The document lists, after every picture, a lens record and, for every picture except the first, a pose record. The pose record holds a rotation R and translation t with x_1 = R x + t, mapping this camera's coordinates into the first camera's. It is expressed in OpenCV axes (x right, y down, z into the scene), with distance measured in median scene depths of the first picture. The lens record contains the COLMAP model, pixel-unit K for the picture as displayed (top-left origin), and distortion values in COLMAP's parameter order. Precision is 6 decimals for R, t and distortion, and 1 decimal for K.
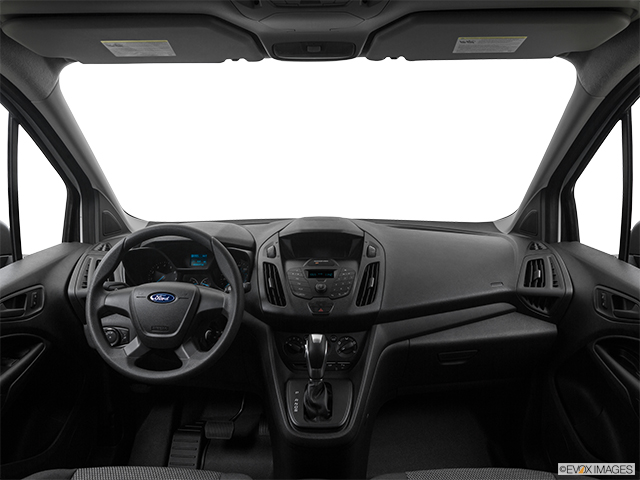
lens RADIAL K [[504.4, 0, 320.9], [0, 504.4, 244.6], [0, 0, 1]] dist [-0.107778, 0.027081]
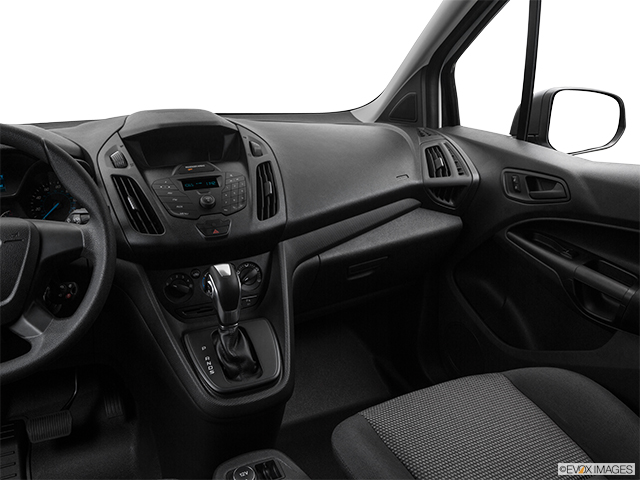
lens RADIAL K [[558.2, 0, 325.7], [0, 558.2, 241.2], [0, 0, 1]] dist [-0.089712, 0.057838]
pose [[0.882412, -0.138199, 0.449723, -0.212559], [0.072634, 0.984441, 0.160000, 0.025472], [-0.464838, -0.108521, 0.878720, 0.210268]]
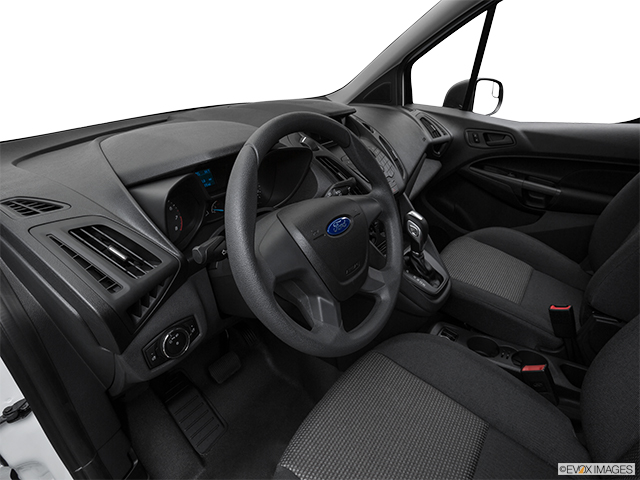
lens RADIAL K [[356.9, 0, 318.9], [0, 356.9, 239.8], [0, 0, 1]] dist [-0.027907, -0.001302]
pose [[0.553778, -0.375976, 0.742948, -0.641260], [0.121473, 0.919187, 0.374620, -0.069956], [-0.823756, -0.117209, 0.554696, 0.680936]]
